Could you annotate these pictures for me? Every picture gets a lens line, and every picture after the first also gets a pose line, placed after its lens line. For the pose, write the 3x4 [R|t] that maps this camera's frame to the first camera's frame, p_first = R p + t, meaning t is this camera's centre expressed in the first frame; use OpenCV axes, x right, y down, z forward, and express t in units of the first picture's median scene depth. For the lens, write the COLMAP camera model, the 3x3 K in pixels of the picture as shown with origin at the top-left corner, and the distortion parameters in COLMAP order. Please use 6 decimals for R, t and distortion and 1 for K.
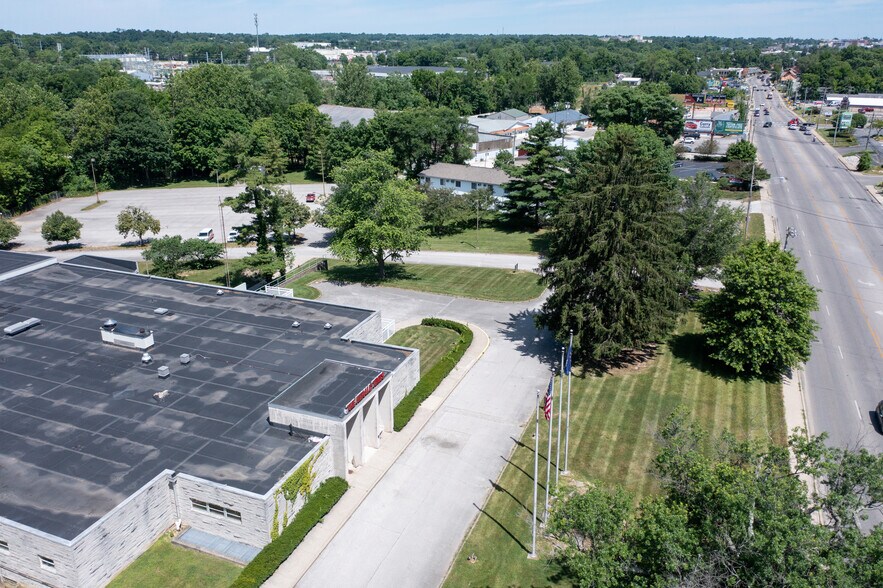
lens RADIAL K [[694.6, 0, 440.0], [0, 694.6, 295.1], [0, 0, 1]] dist [-0.022044, 0.006220]
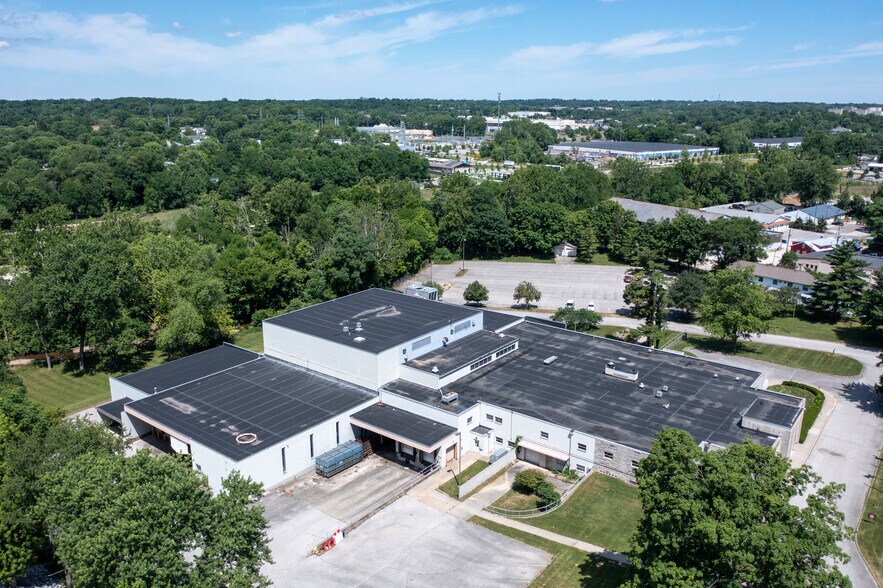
lens RADIAL K [[694.6, 0, 437.7], [0, 694.6, 293.8], [0, 0, 1]] dist [-0.022044, 0.006220]
pose [[0.960513, 0.076877, -0.267402, -0.382480], [-0.098866, 0.992654, -0.069744, 0.026467], [0.260076, 0.093427, 0.961058, -0.710241]]
